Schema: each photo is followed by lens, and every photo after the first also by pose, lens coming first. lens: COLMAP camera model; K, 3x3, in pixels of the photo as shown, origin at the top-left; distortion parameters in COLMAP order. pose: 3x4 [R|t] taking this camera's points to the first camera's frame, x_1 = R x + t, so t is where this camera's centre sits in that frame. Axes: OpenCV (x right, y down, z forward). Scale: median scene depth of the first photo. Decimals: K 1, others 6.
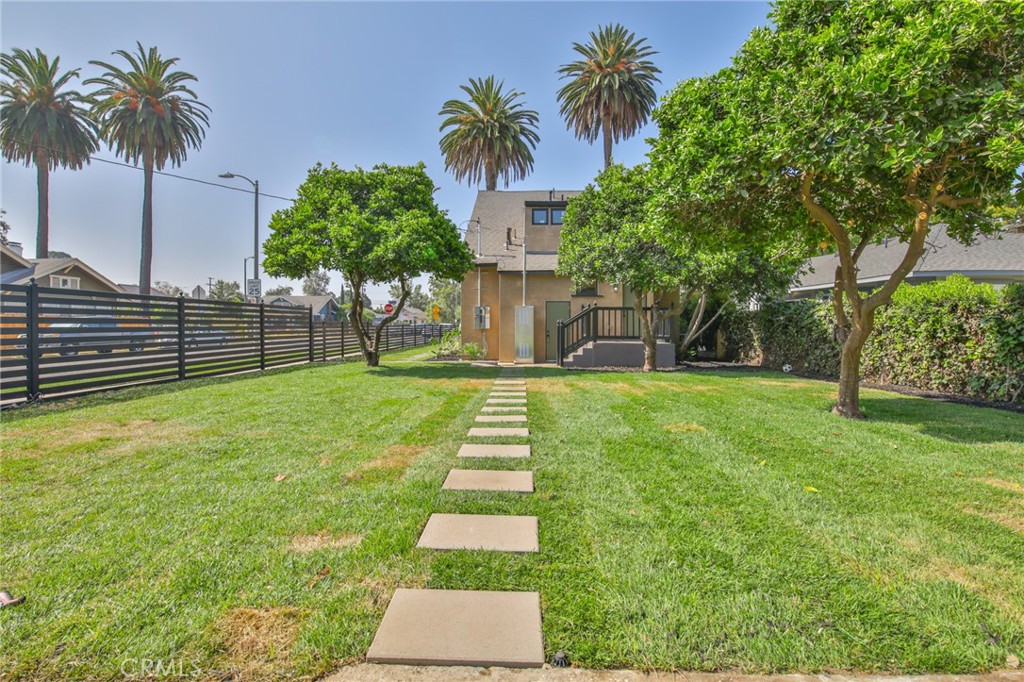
lens RADIAL K [[465.4, 0, 513.9], [0, 465.4, 335.6], [0, 0, 1]] dist [-0.003377, -0.010274]
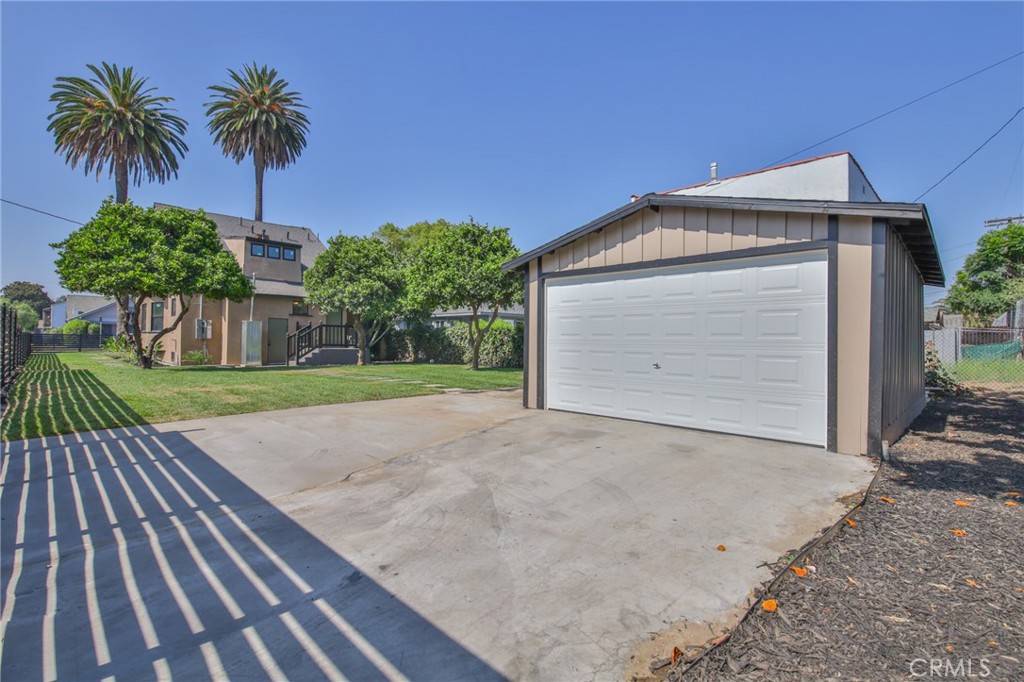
lens RADIAL K [[465.4, 0, 513.9], [0, 465.4, 335.6], [0, 0, 1]] dist [-0.003377, -0.010274]
pose [[0.675710, 0.013098, 0.737051, -0.494016], [0.004909, 0.999740, -0.022267, 0.009499], [-0.737151, 0.018664, 0.675470, -0.441807]]
